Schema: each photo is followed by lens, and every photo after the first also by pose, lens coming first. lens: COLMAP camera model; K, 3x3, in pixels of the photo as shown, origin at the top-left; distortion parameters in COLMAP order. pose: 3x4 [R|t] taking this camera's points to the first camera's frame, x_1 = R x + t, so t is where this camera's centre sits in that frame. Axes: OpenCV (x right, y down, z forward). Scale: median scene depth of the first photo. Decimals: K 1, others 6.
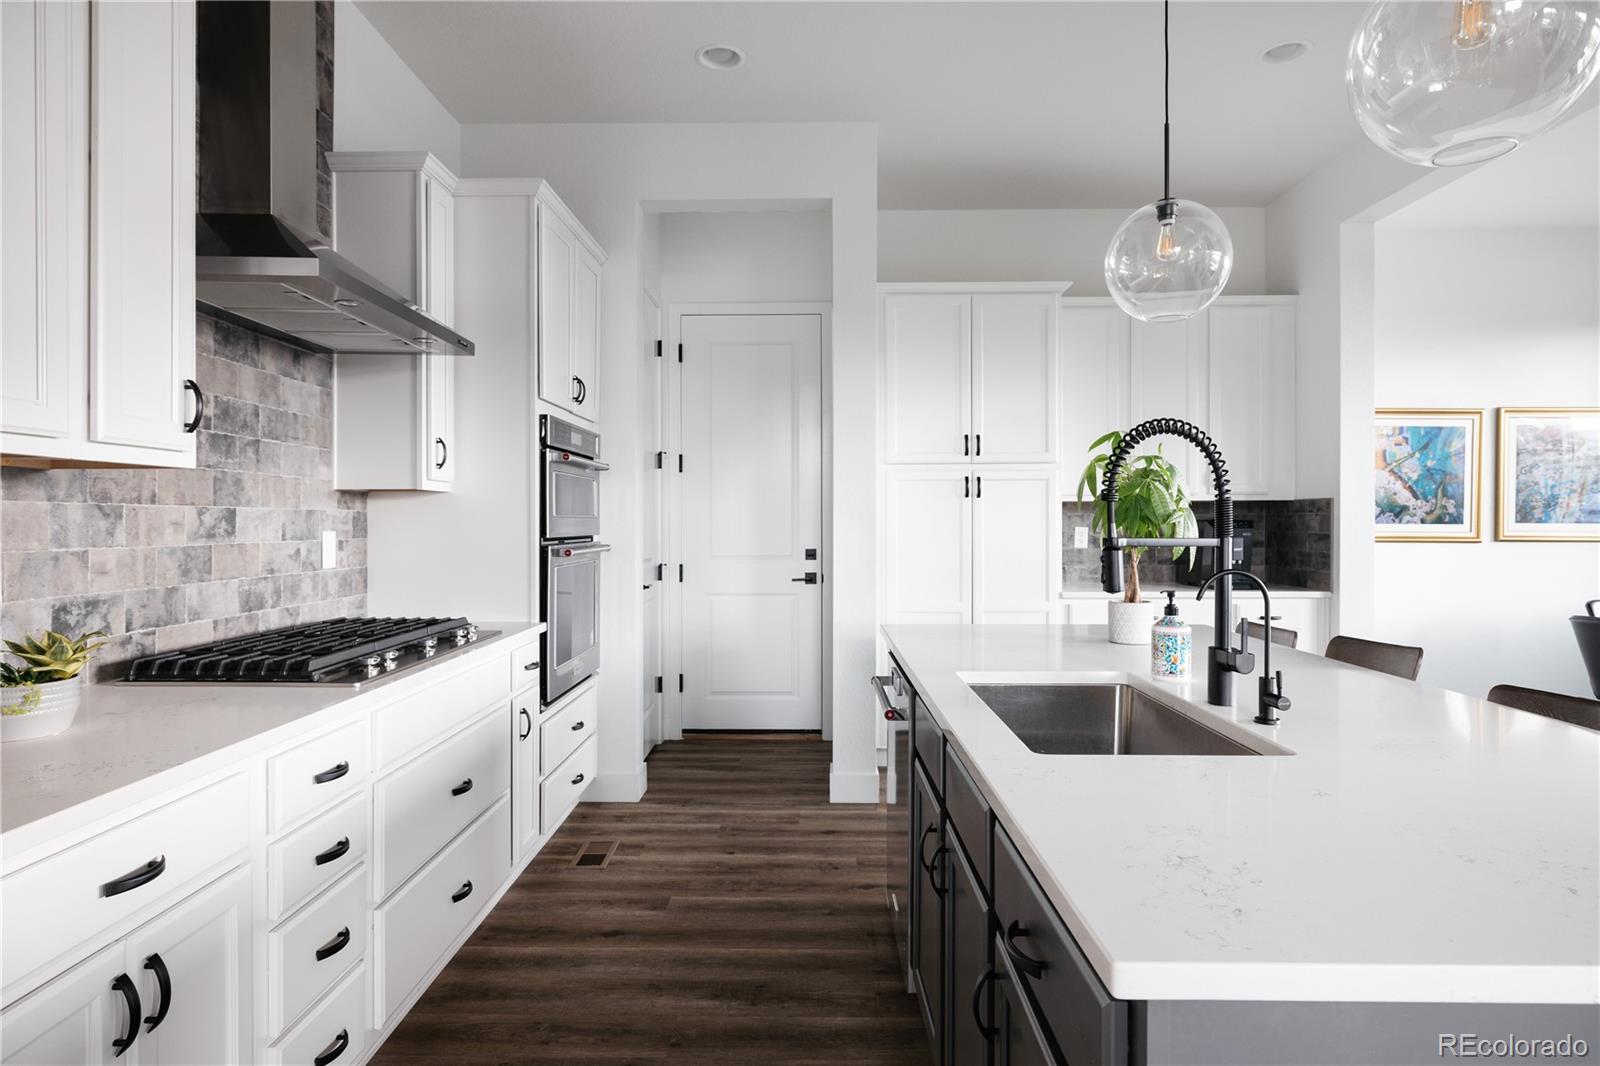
lens RADIAL K [[882.1, 0, 801.7], [0, 882.1, 525.5], [0, 0, 1]] dist [-0.000183, 0.000003]
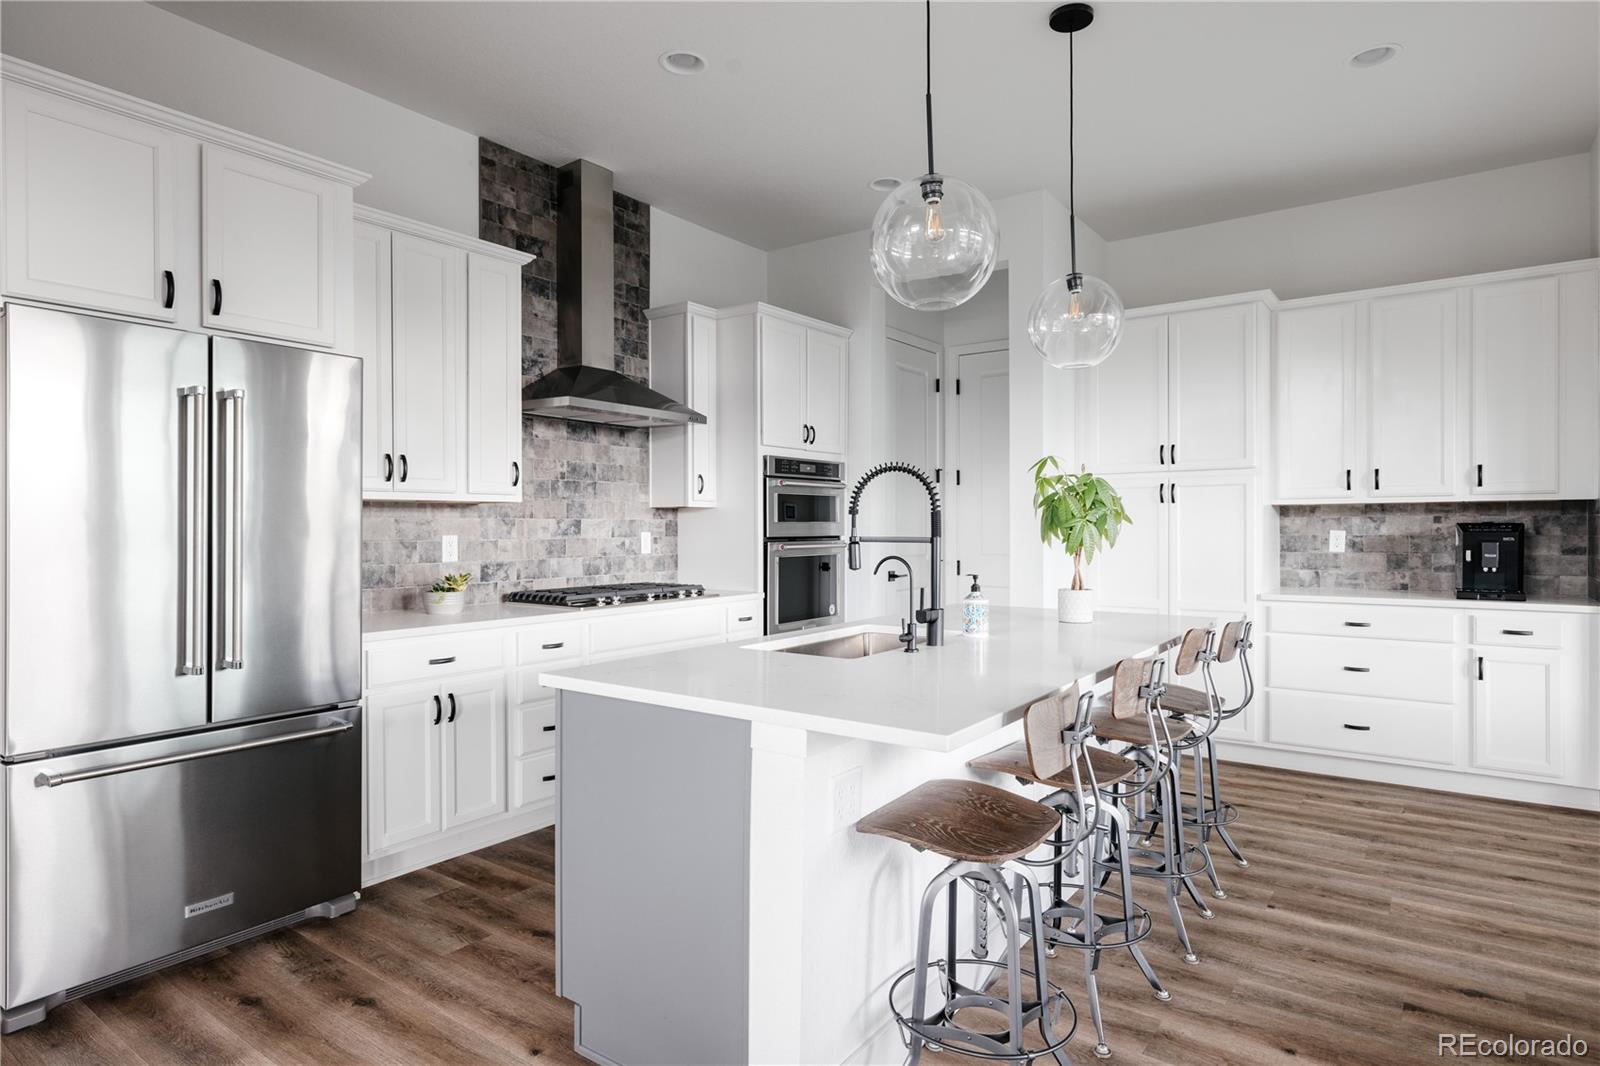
lens RADIAL K [[903.0, 0, 800.0], [0, 903.0, 533.0], [0, 0, 1]] dist [0.001087, -0.000247]
pose [[0.815674, 0.003417, -0.578501, 0.733060], [-0.000329, 0.999985, 0.005442, -0.001270], [0.578511, -0.004249, 0.815663, -0.257657]]
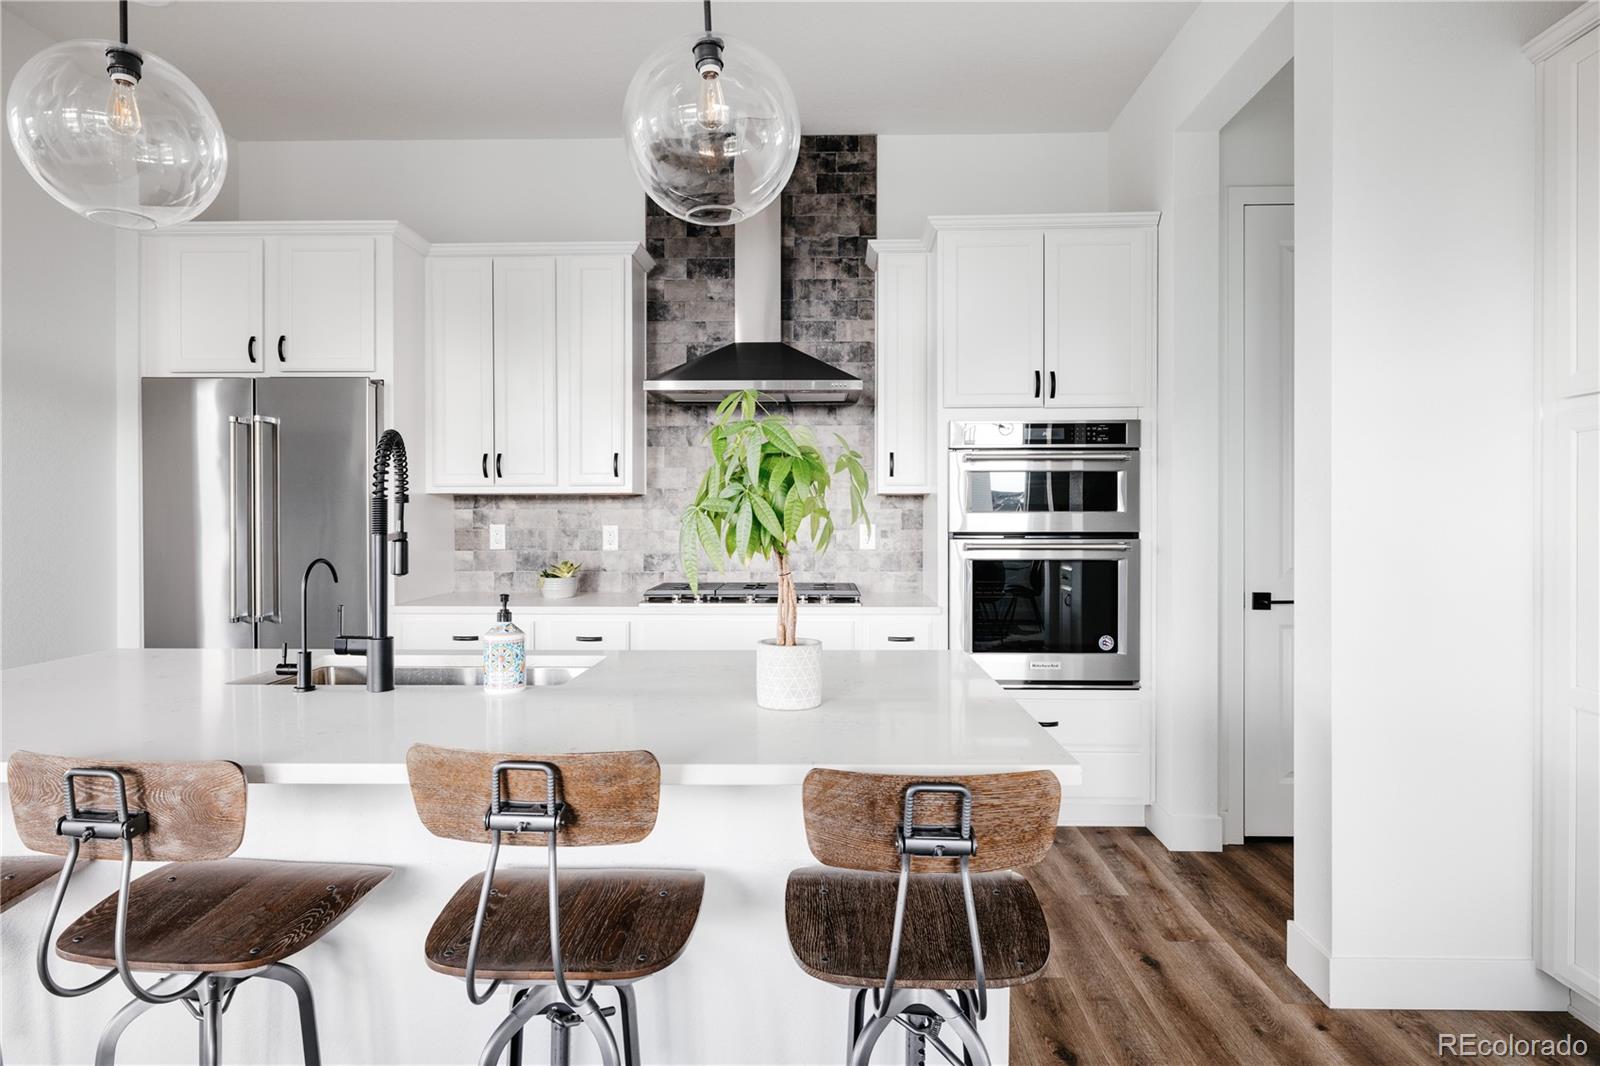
lens RADIAL K [[893.4, 0, 804.9], [0, 893.4, 524.3], [0, 0, 1]] dist [0.001240, -0.000073]
pose [[-0.017346, 0.008474, -0.999814, 0.946988], [-0.003322, 0.999958, 0.008533, -0.005119], [0.999844, 0.003470, -0.017317, 0.942257]]
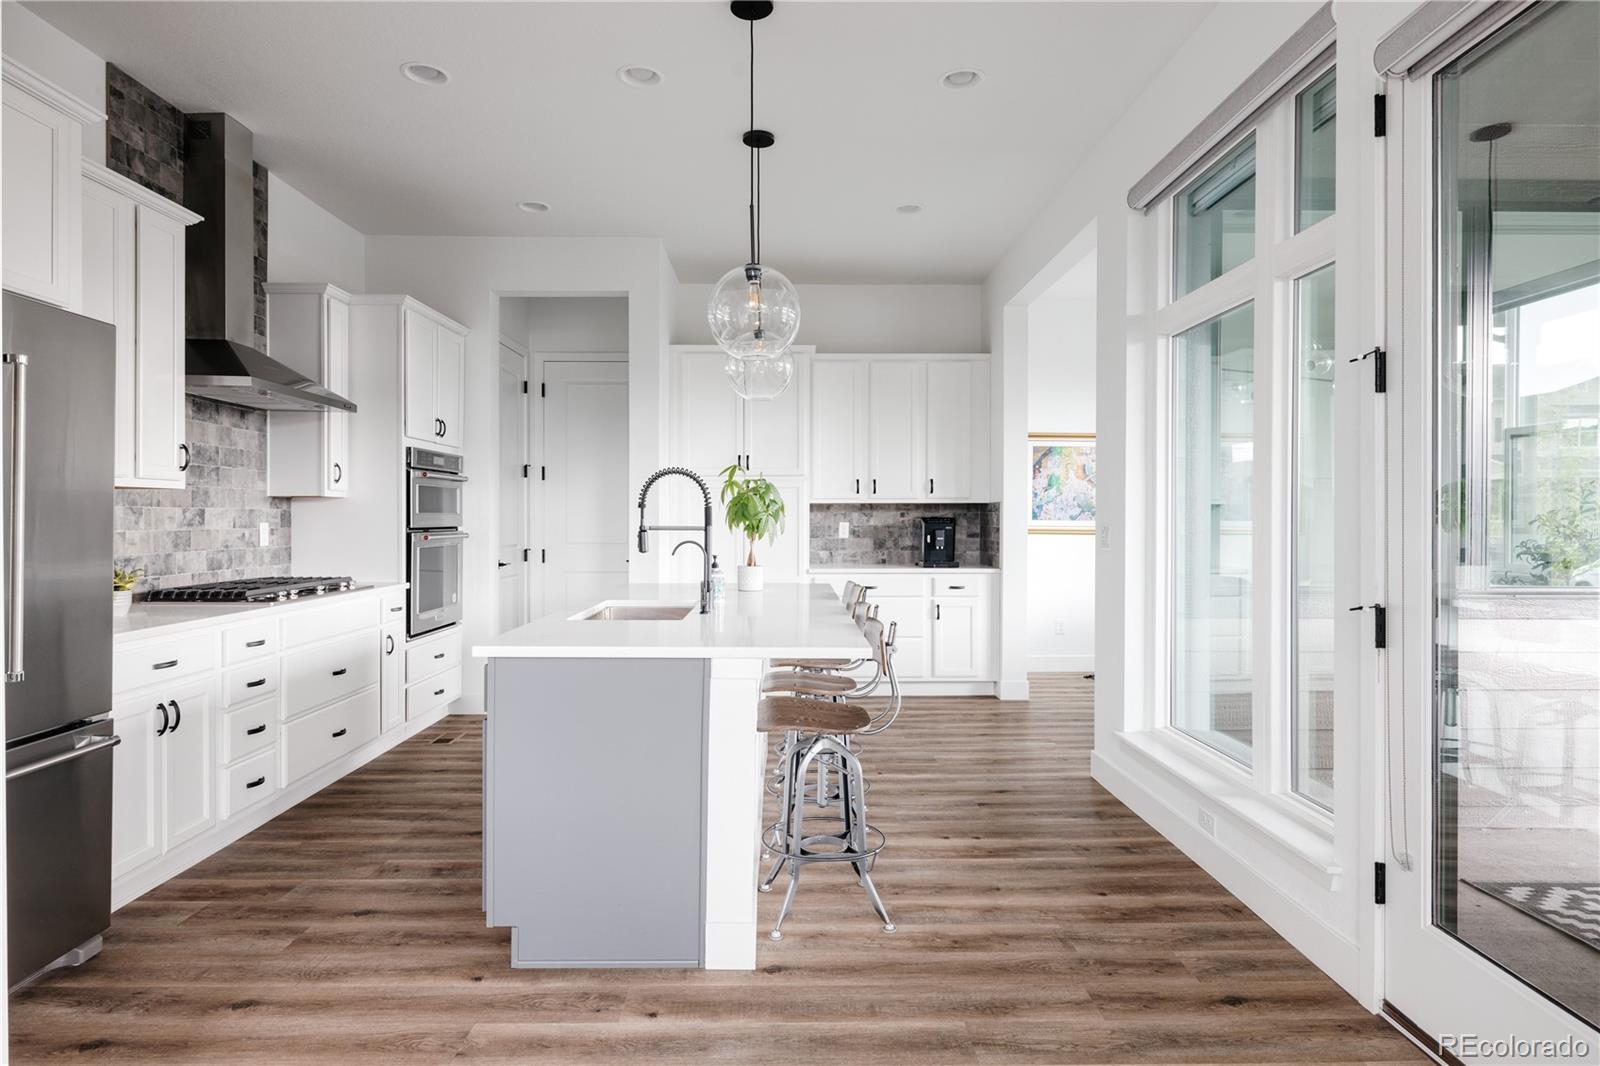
lens RADIAL K [[893.4, 0, 804.9], [0, 893.4, 524.3], [0, 0, 1]] dist [0.001240, -0.000073]
pose [[0.999598, 0.002981, 0.028183, 0.393729], [-0.003072, 0.999990, 0.003200, 0.001293], [-0.028173, -0.003285, 0.999598, -0.638033]]
